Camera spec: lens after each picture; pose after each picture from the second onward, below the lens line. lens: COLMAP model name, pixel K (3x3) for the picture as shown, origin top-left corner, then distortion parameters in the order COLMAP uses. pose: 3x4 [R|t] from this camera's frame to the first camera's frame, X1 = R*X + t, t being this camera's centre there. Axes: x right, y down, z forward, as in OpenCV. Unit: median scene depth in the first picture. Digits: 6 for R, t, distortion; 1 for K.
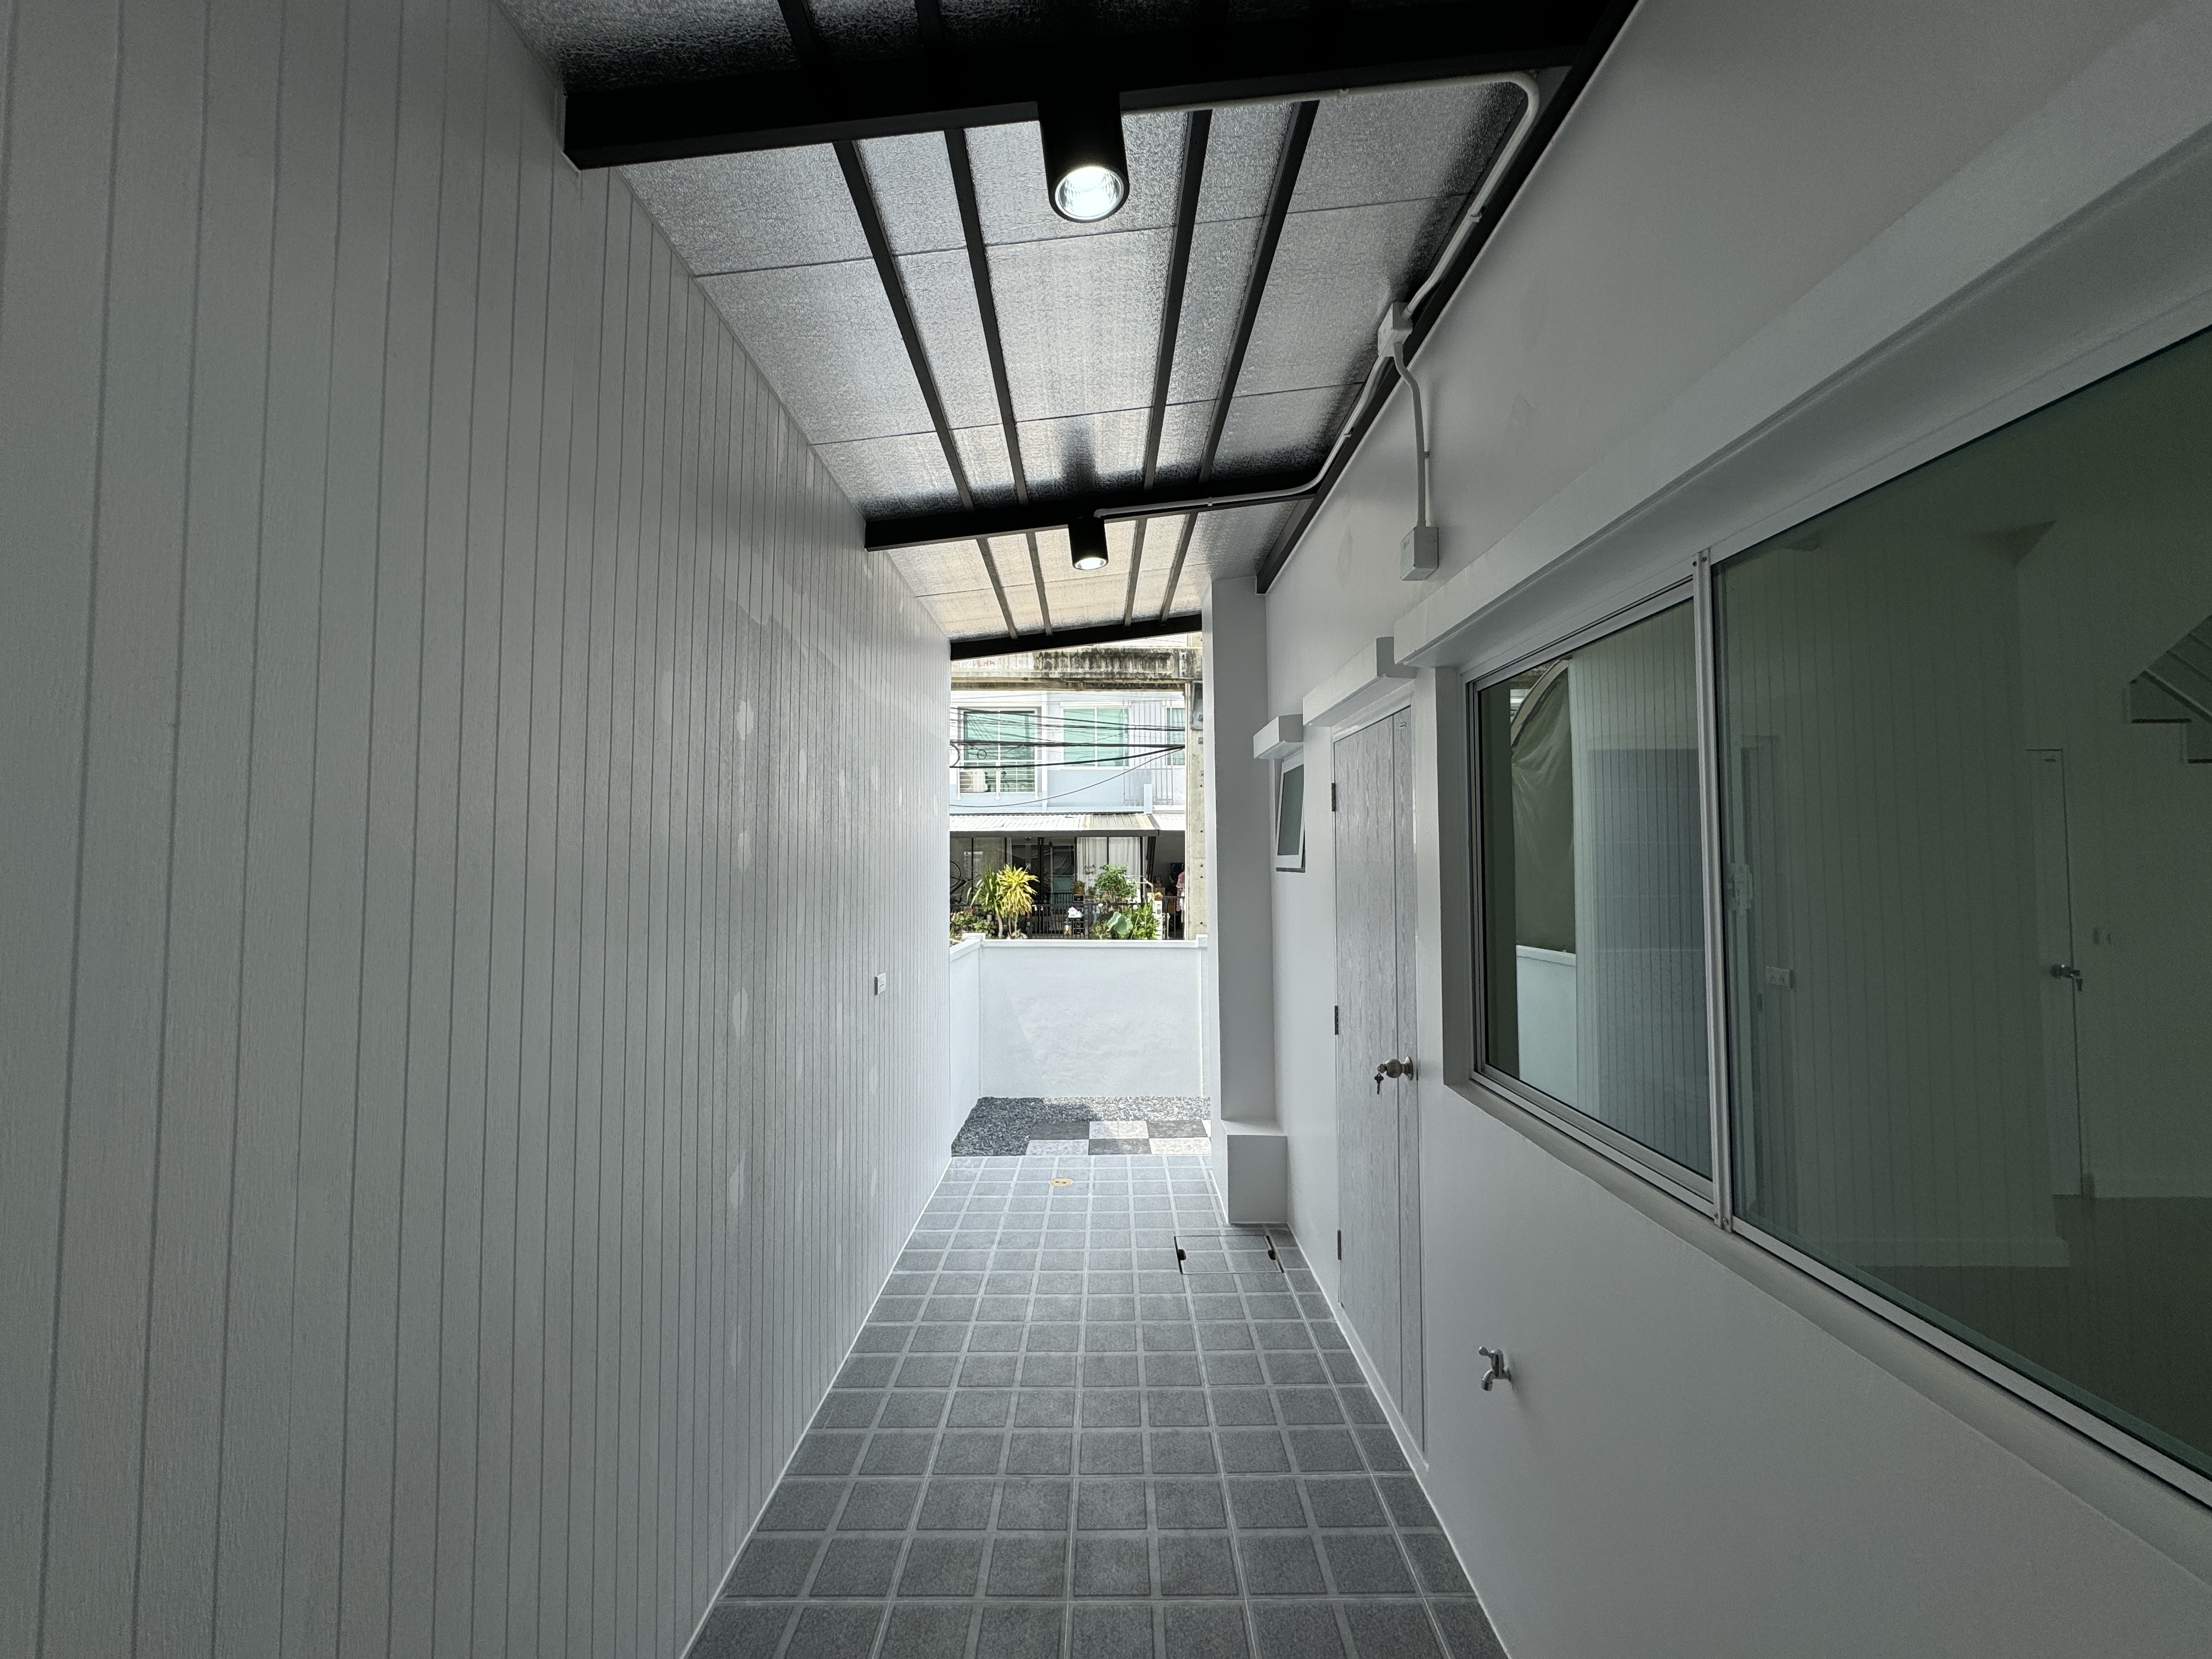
lens RADIAL K [[888.8, 0, 1105.8], [0, 888.8, 825.9], [0, 0, 1]] dist [0.003723, -0.000767]
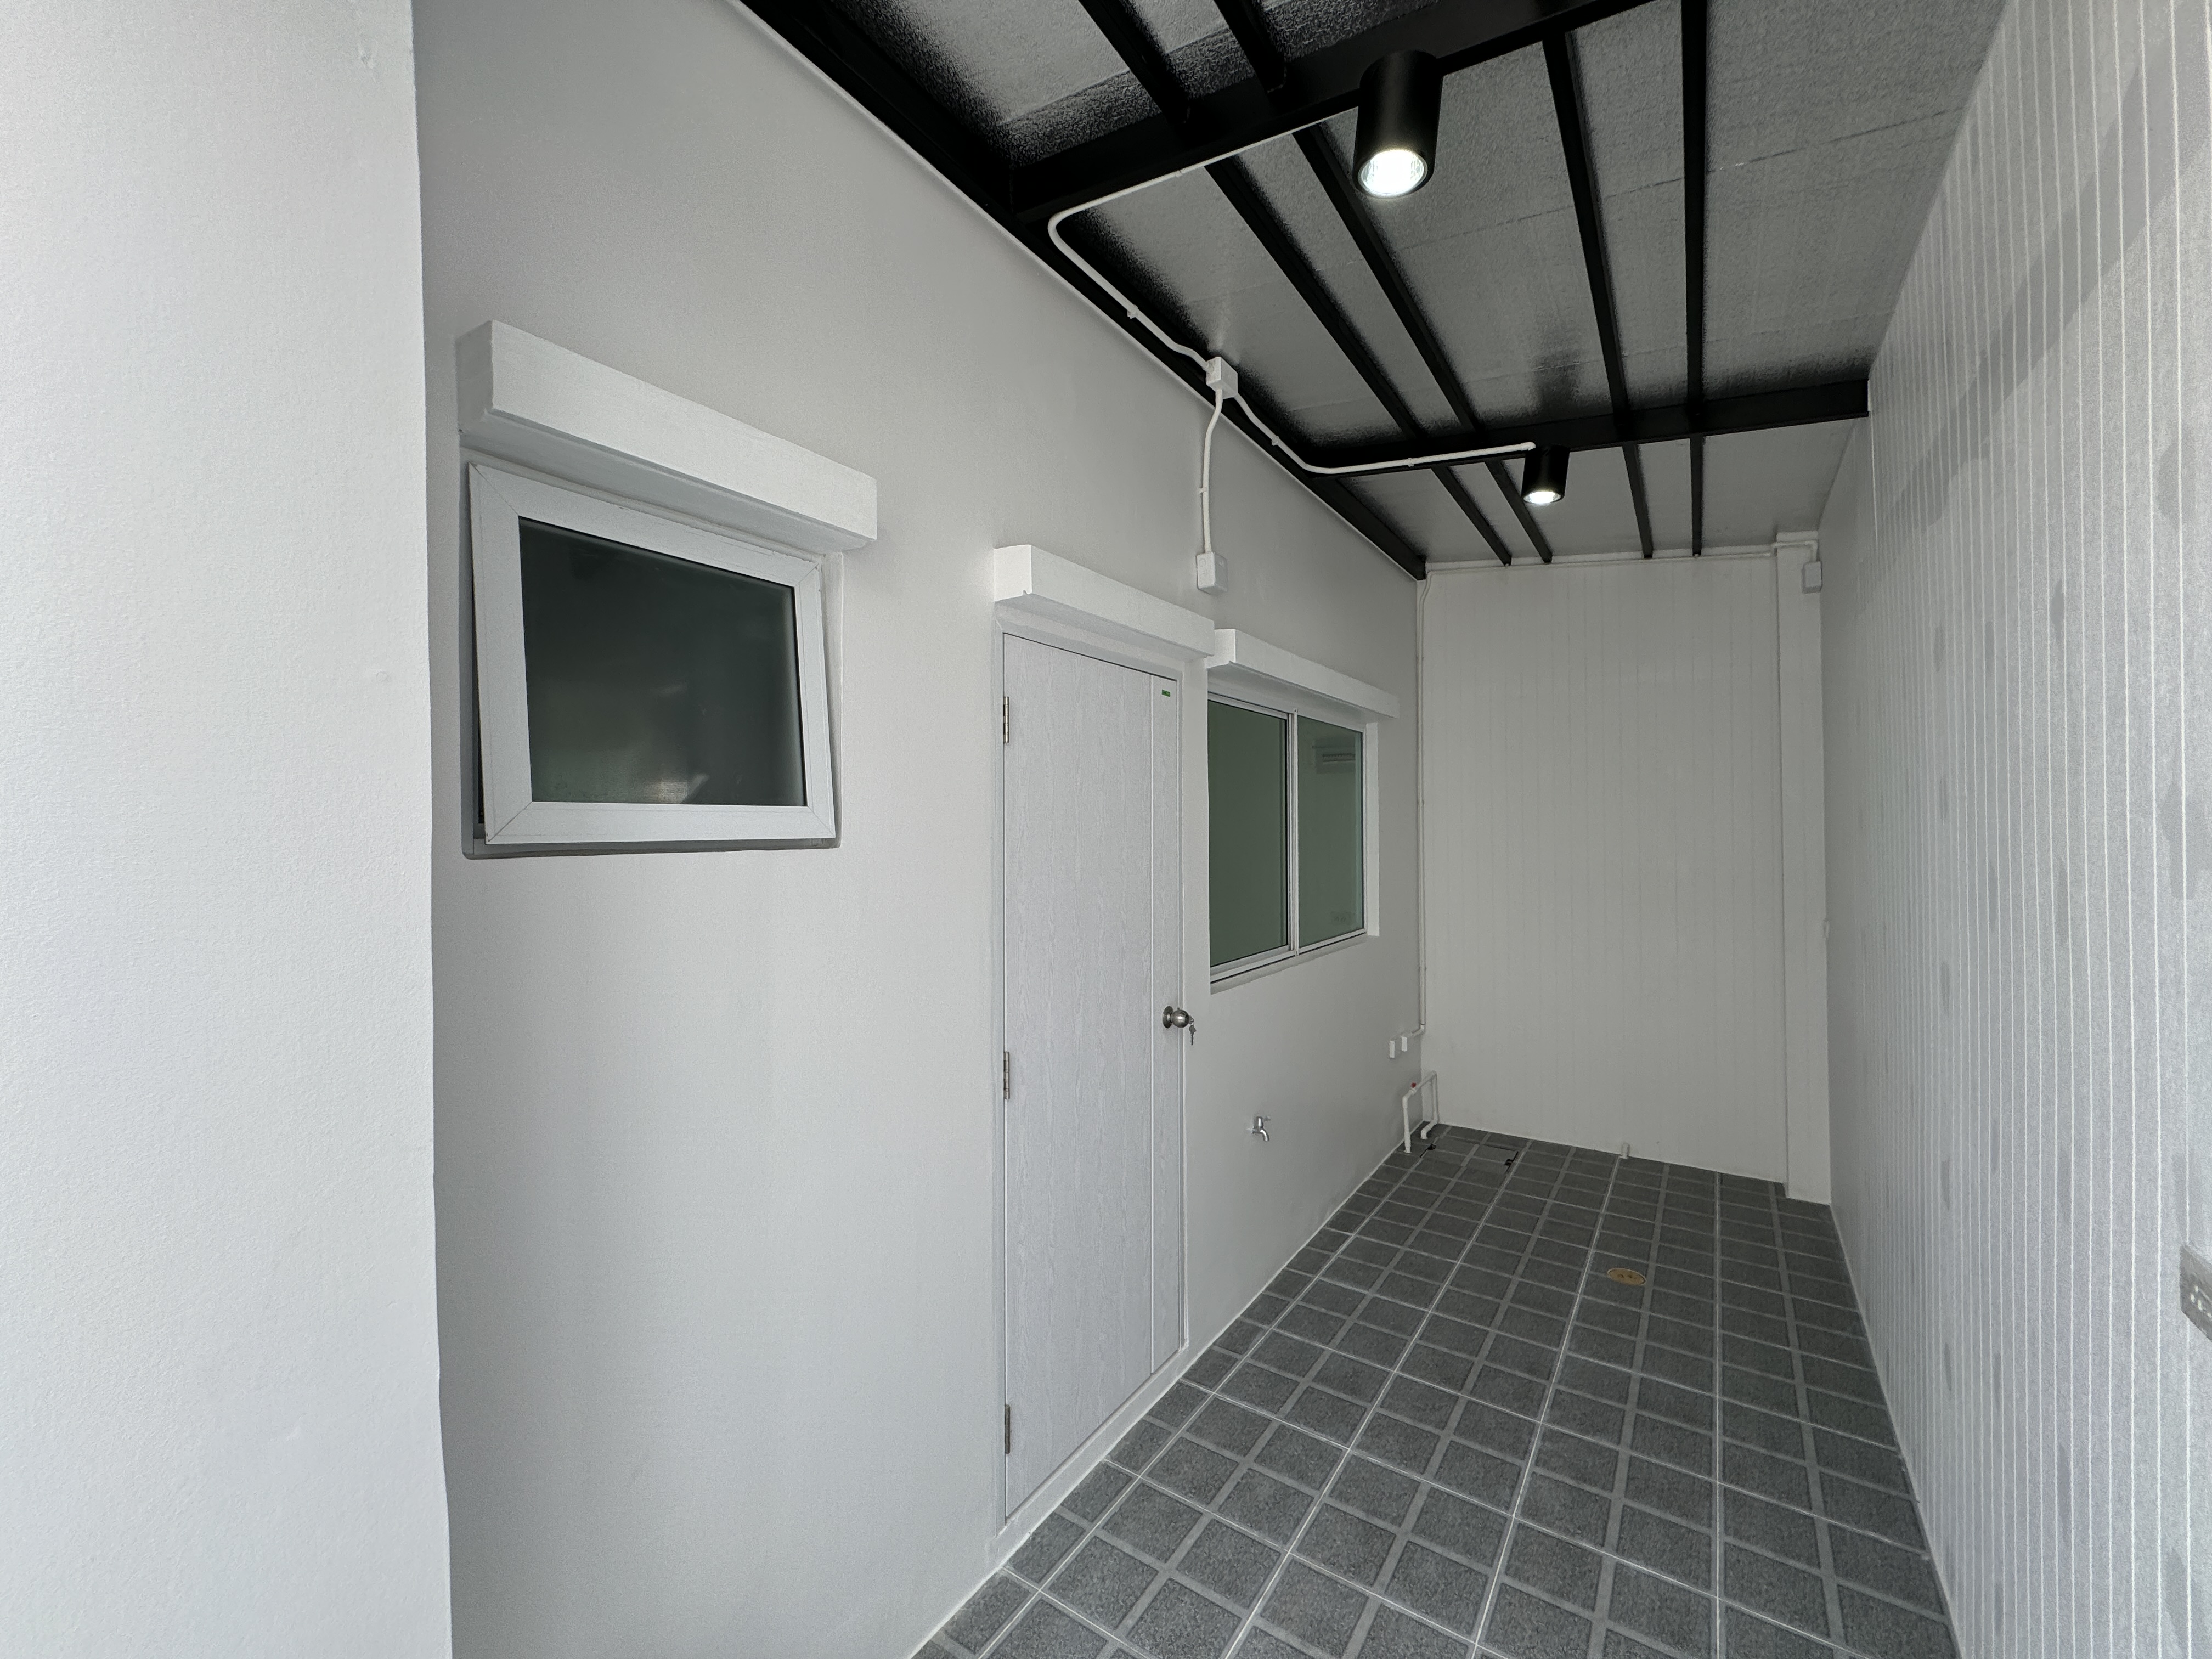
lens RADIAL K [[888.8, 0, 1097.7], [0, 888.8, 828.2], [0, 0, 1]] dist [0.003723, -0.000767]
pose [[-0.824356, -0.001368, 0.566070, -0.170978], [-0.025102, 0.999102, -0.034142, 0.073211], [-0.565515, -0.042355, -0.823650, 1.746498]]
